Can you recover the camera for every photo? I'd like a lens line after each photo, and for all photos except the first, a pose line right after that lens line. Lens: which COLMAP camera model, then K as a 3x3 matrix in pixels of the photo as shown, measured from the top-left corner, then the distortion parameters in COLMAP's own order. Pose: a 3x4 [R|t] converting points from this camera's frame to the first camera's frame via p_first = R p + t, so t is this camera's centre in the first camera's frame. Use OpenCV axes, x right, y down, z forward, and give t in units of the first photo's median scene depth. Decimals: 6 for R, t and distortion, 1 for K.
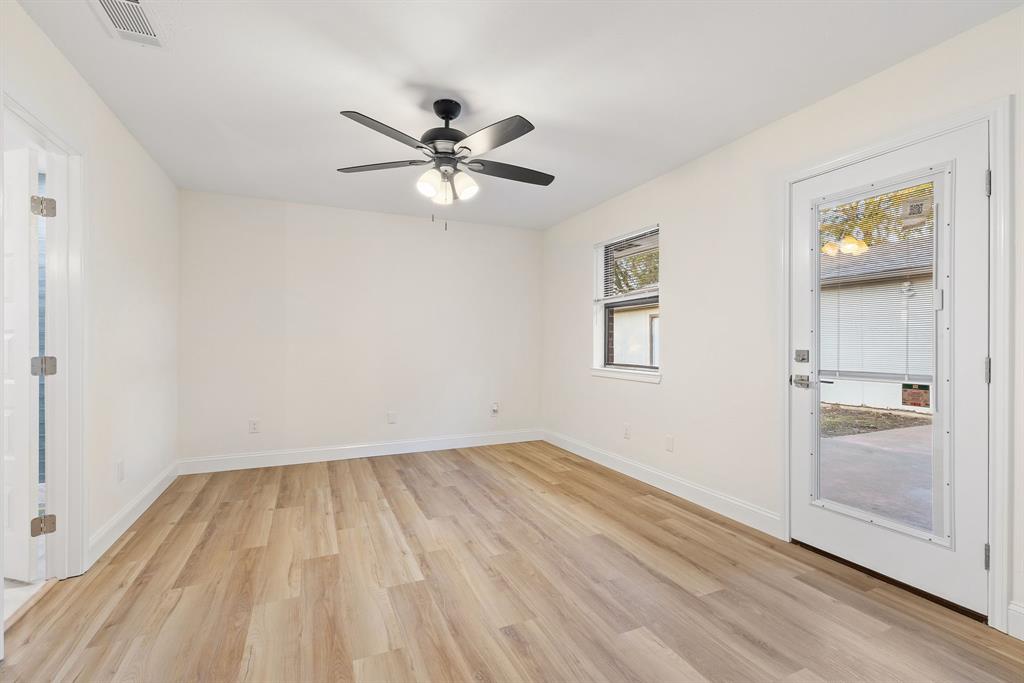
lens RADIAL K [[455.3, 0, 512.8], [0, 455.3, 342.1], [0, 0, 1]] dist [-0.002257, 0.000268]
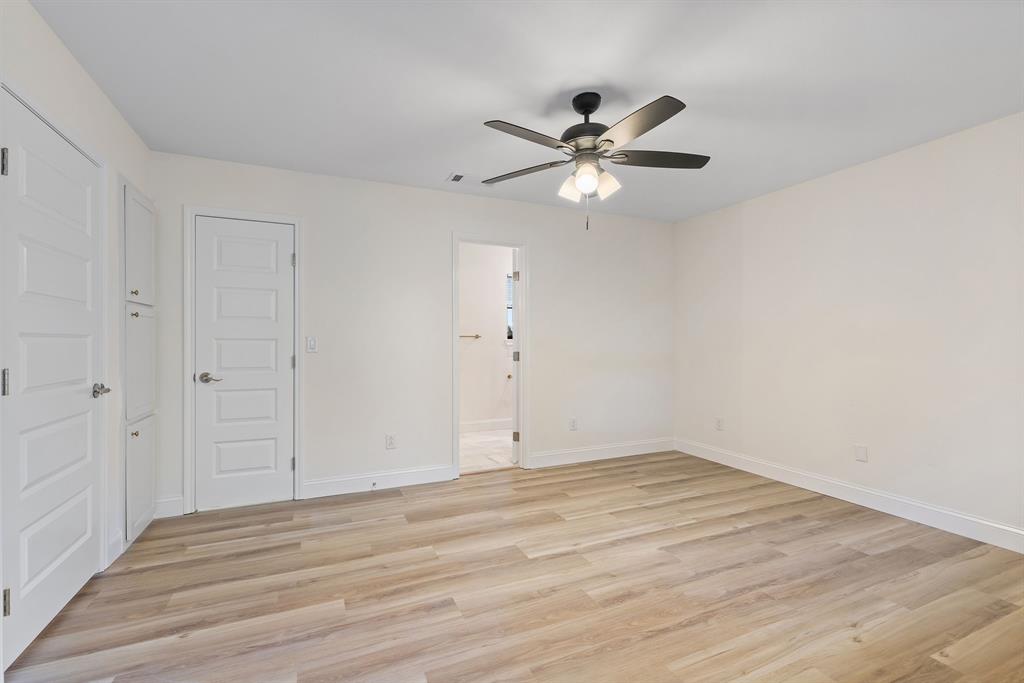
lens RADIAL K [[455.3, 0, 512.0], [0, 455.3, 342.6], [0, 0, 1]] dist [-0.002257, 0.000268]
pose [[-0.010975, 0.000306, -0.999940, 0.646618], [-0.002230, 0.999997, 0.000330, -0.005724], [0.999937, 0.002233, -0.010975, 0.677786]]
